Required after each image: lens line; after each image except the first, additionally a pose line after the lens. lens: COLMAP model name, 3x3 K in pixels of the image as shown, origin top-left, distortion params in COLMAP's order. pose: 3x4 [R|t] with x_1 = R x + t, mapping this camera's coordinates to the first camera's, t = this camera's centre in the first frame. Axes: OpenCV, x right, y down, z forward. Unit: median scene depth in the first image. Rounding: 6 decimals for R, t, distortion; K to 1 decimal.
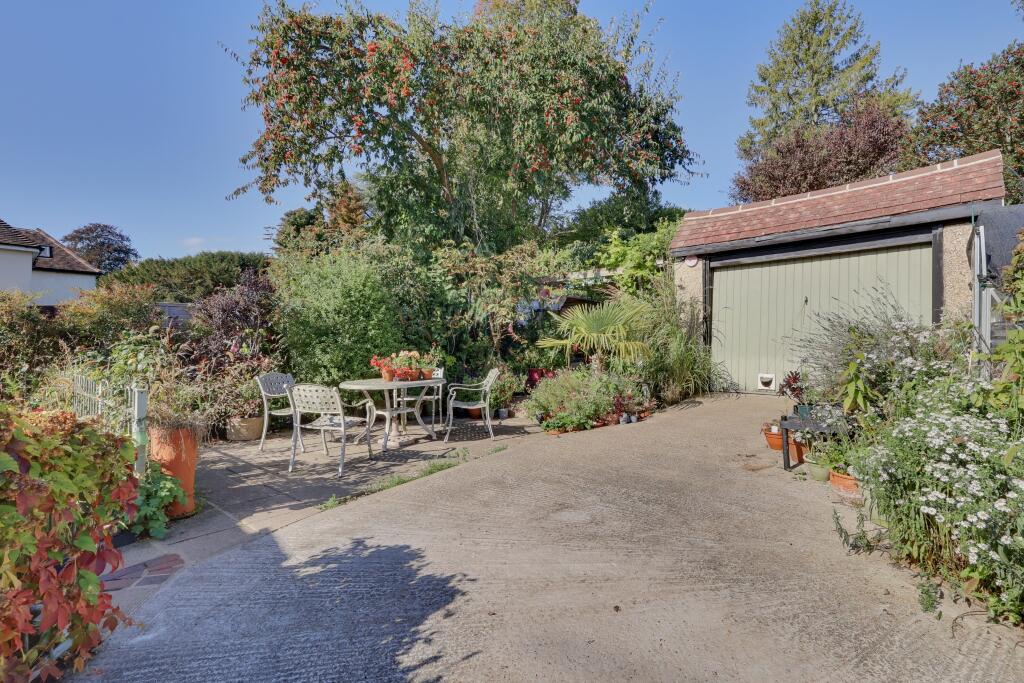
lens RADIAL K [[474.5, 0, 512.0], [0, 474.5, 341.5], [0, 0, 1]] dist [0.000678, 0.000715]
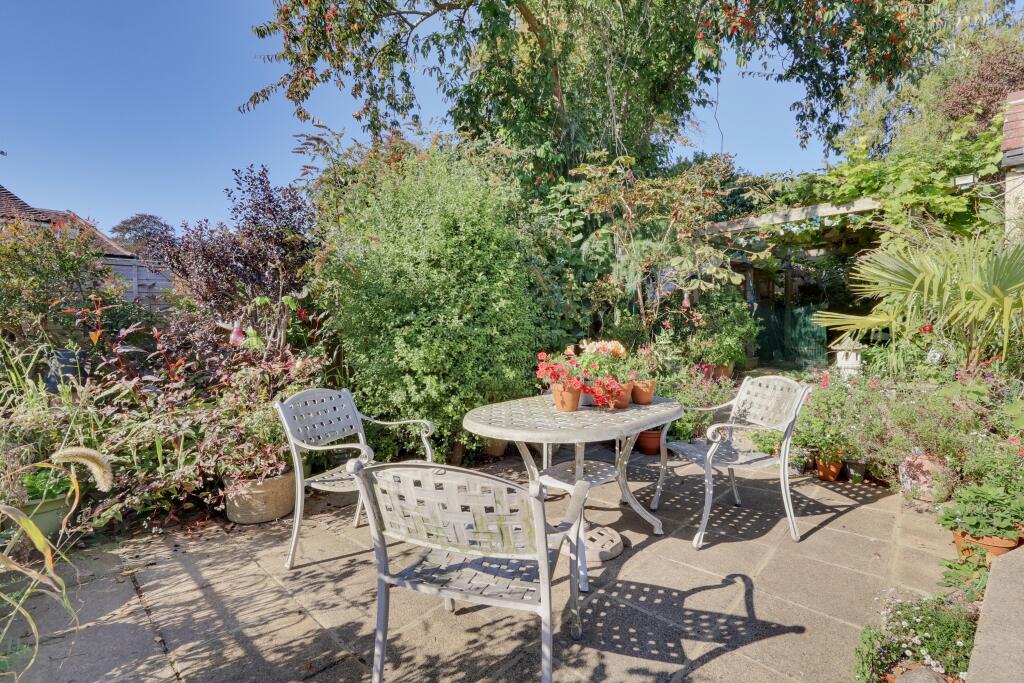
lens RADIAL K [[474.5, 0, 512.0], [0, 474.5, 341.5], [0, 0, 1]] dist [0.000678, 0.000715]
pose [[0.997479, -0.006914, -0.070618, -0.232112], [0.009046, 0.999512, 0.029911, 0.005410], [0.070377, -0.030475, 0.997055, 0.464440]]
